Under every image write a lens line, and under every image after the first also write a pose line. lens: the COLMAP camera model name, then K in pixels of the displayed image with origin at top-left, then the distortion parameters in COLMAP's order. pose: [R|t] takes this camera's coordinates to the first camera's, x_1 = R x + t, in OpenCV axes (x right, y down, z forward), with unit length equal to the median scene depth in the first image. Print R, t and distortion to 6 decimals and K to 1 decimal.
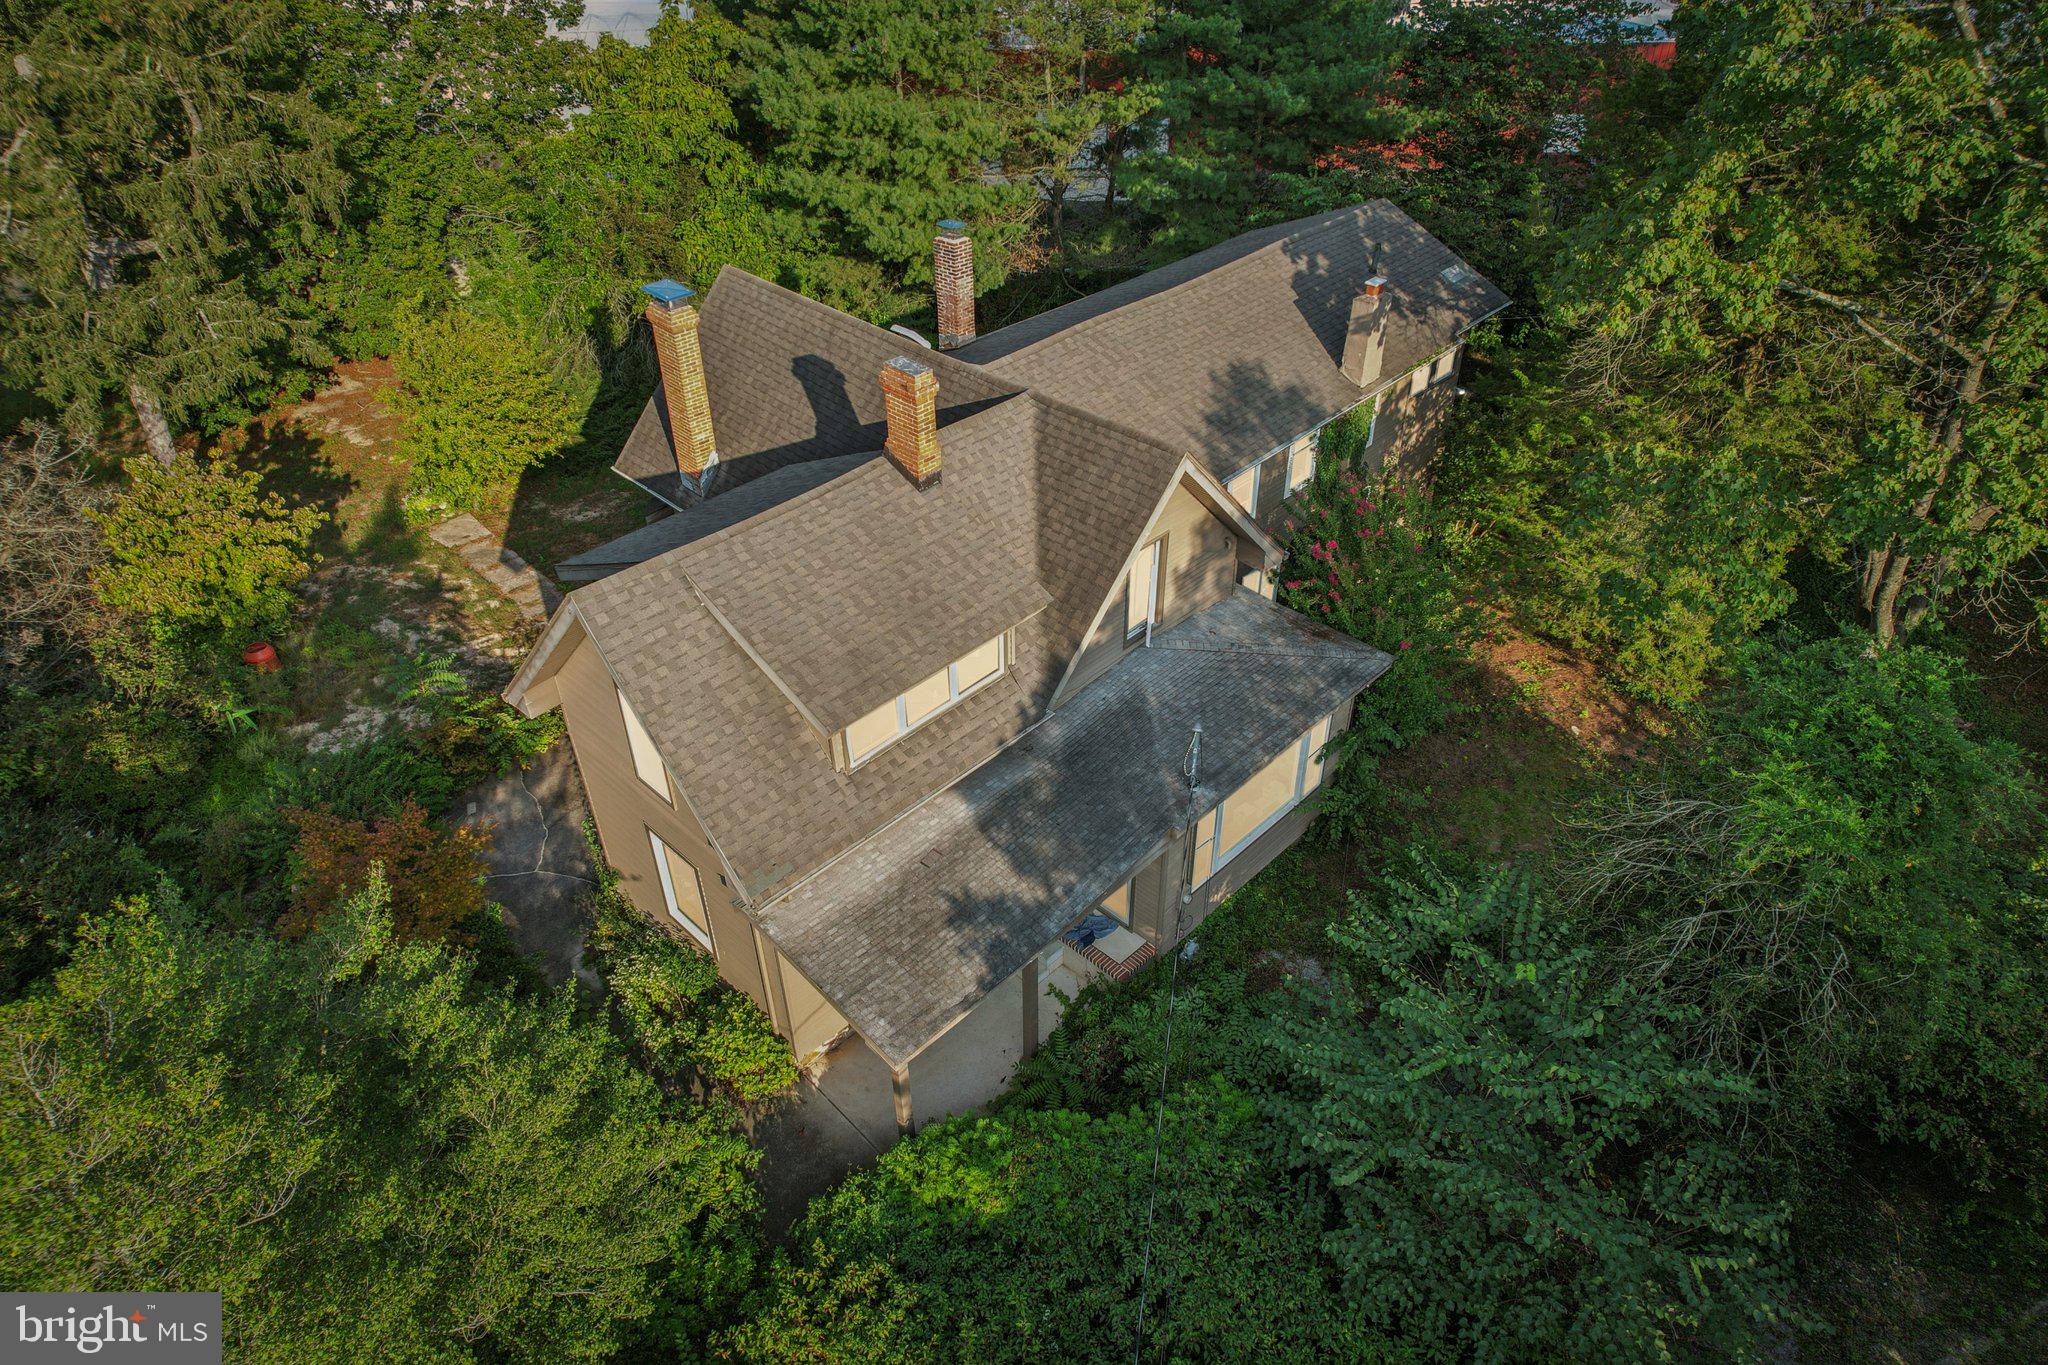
lens RADIAL K [[1307.6, 0, 1025.0], [0, 1307.6, 685.2], [0, 0, 1]] dist [-0.035683, -0.000580]
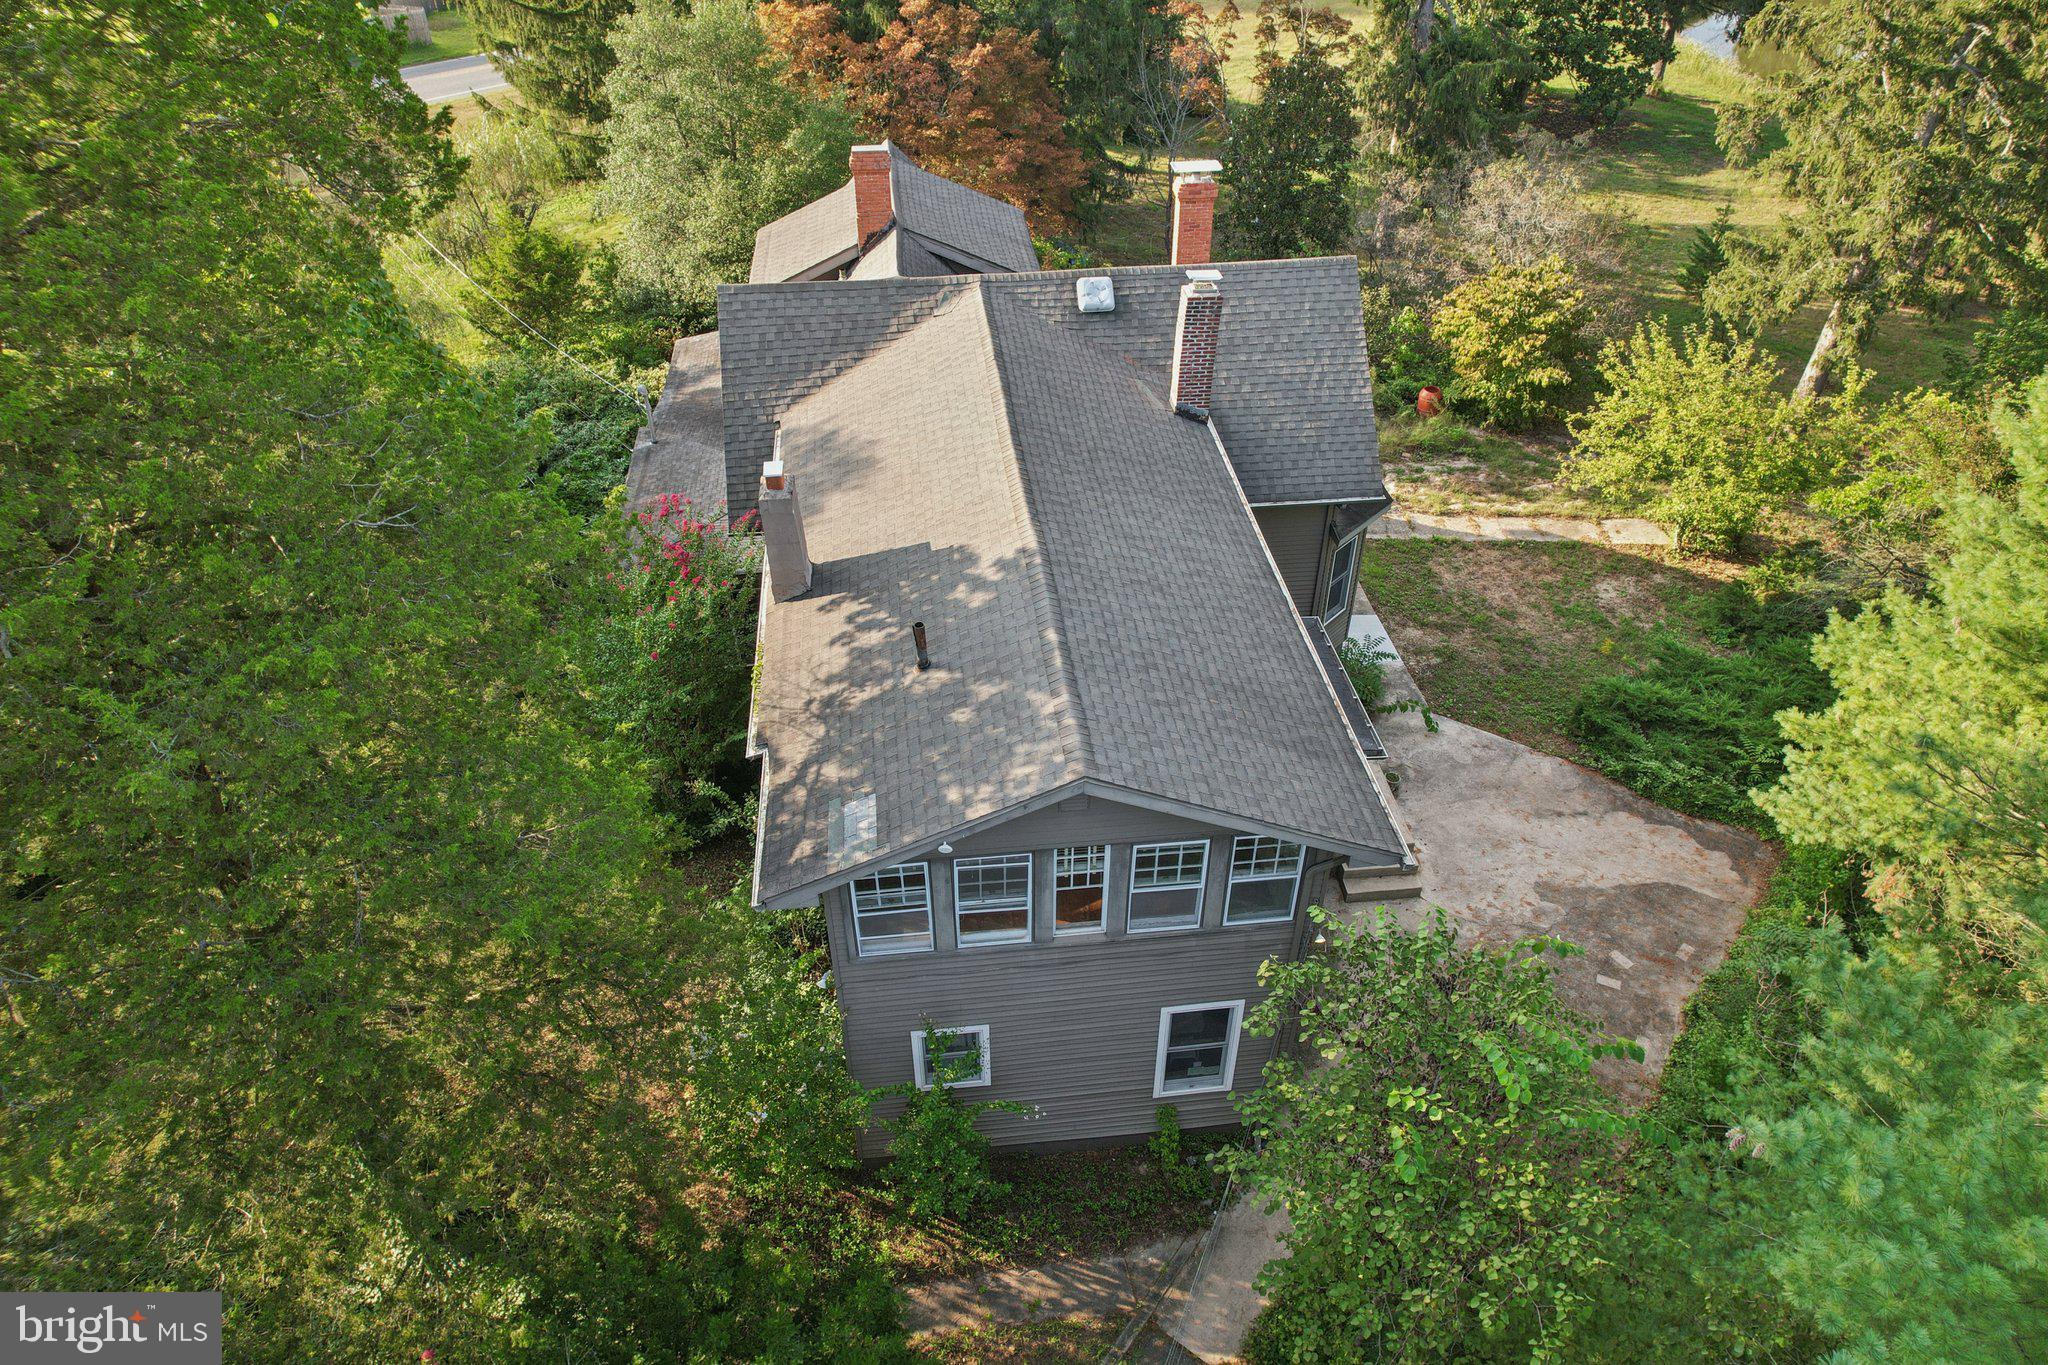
lens RADIAL K [[1307.6, 0, 1026.8], [0, 1307.6, 679.8], [0, 0, 1]] dist [-0.035683, -0.000580]
pose [[-0.656385, 0.470623, -0.589638, 0.564370], [-0.452496, 0.379790, 0.806850, -0.777193], [0.603661, 0.796413, -0.036333, 1.031577]]
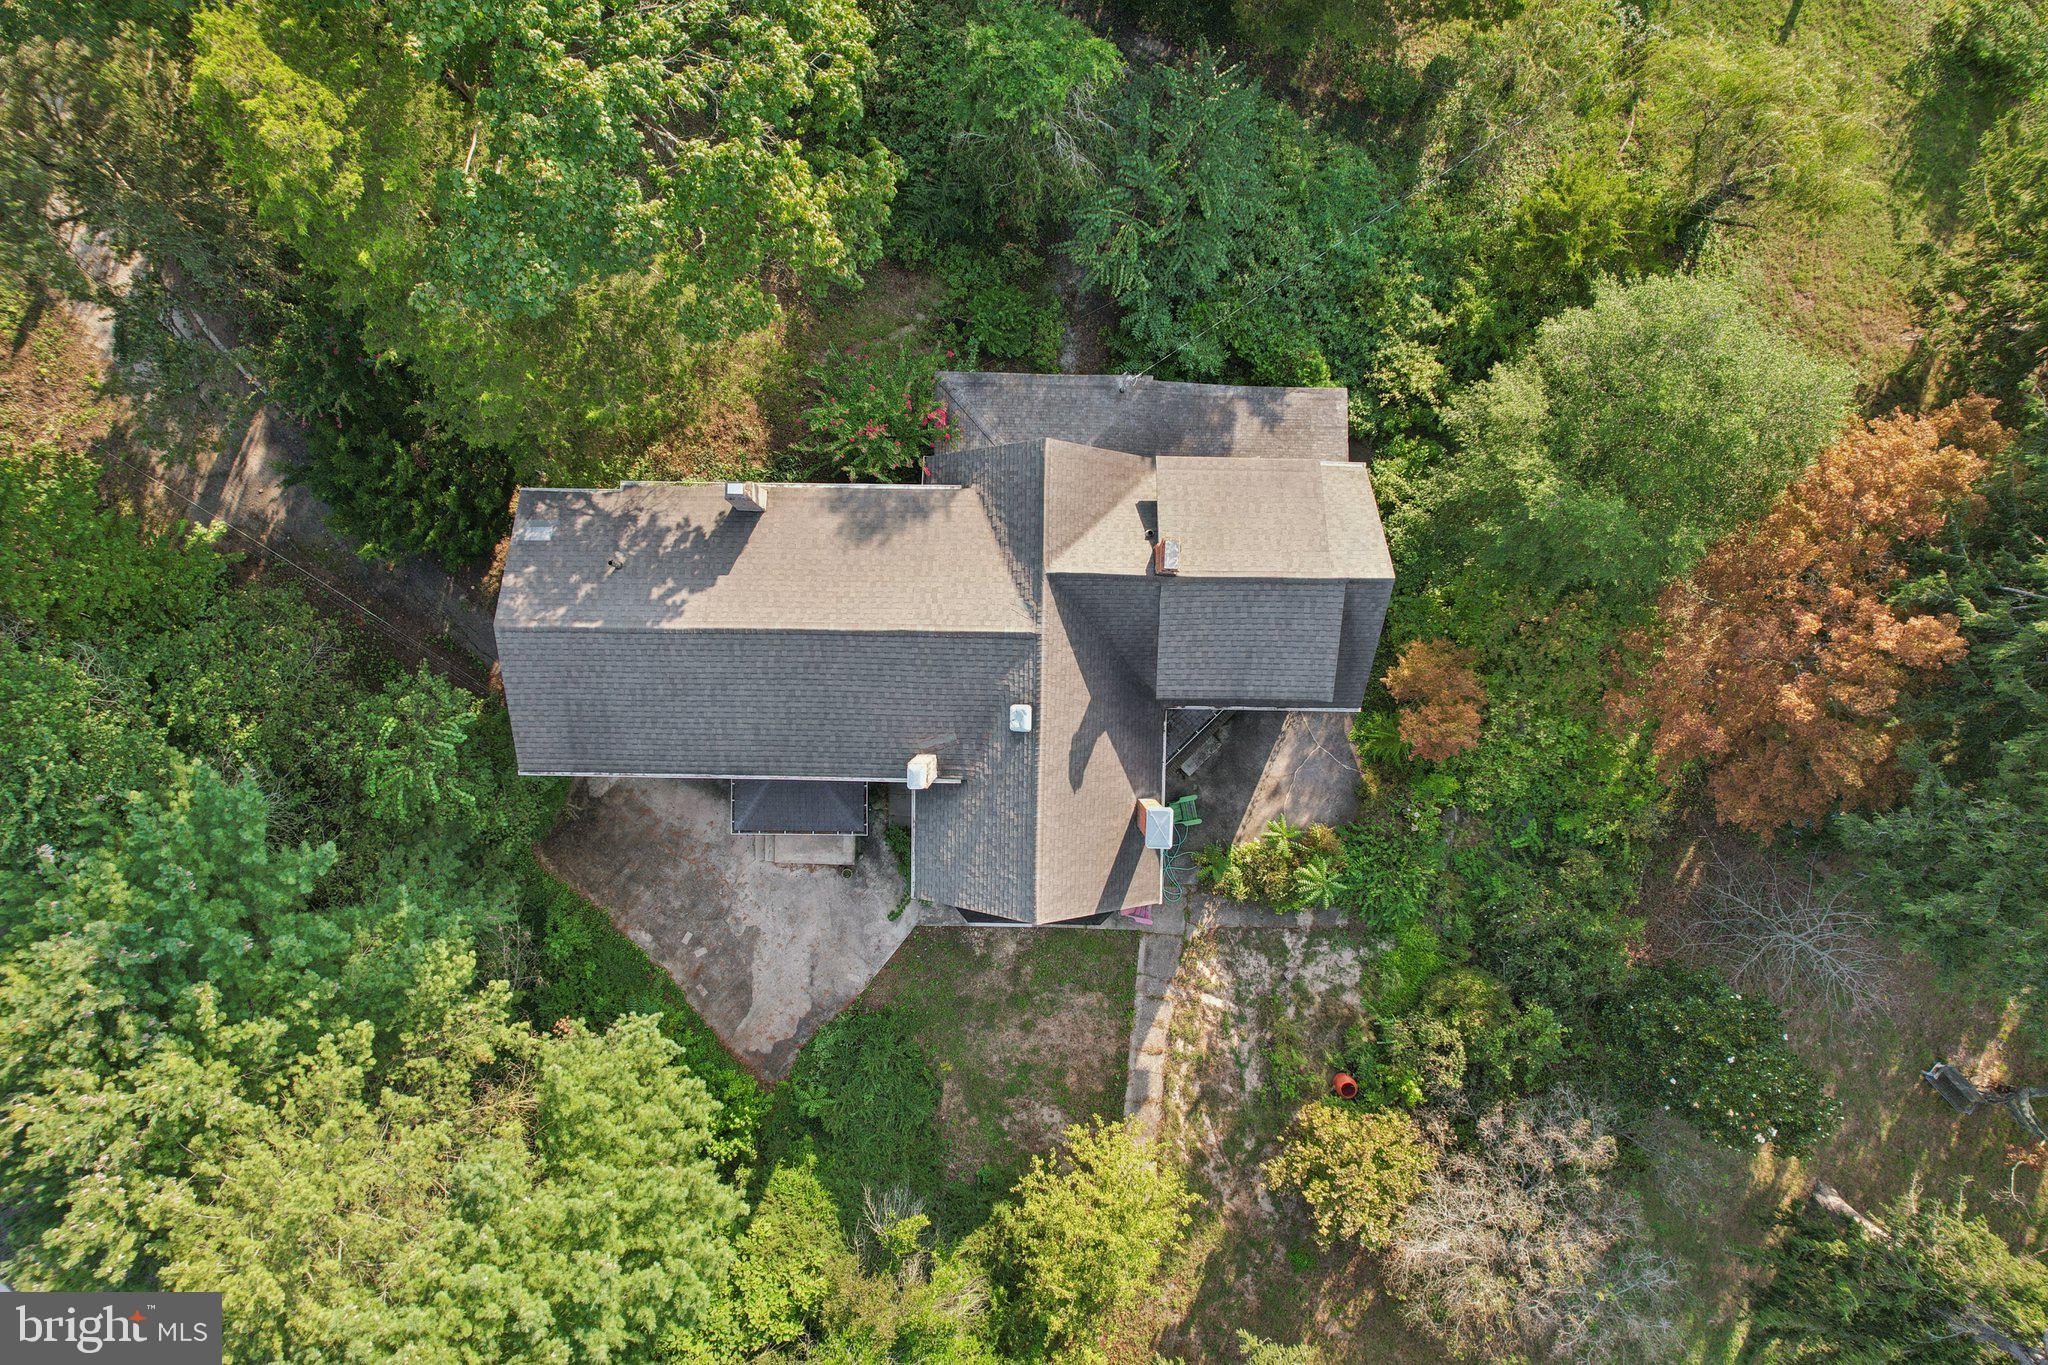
lens RADIAL K [[1307.6, 0, 1027.3], [0, 1307.6, 681.6], [0, 0, 1]] dist [-0.035683, -0.000580]
pose [[-0.668379, -0.743815, 0.002971, -0.052210], [0.451073, -0.402145, 0.796751, -1.098596], [-0.591440, 0.533872, 0.604300, 0.141968]]
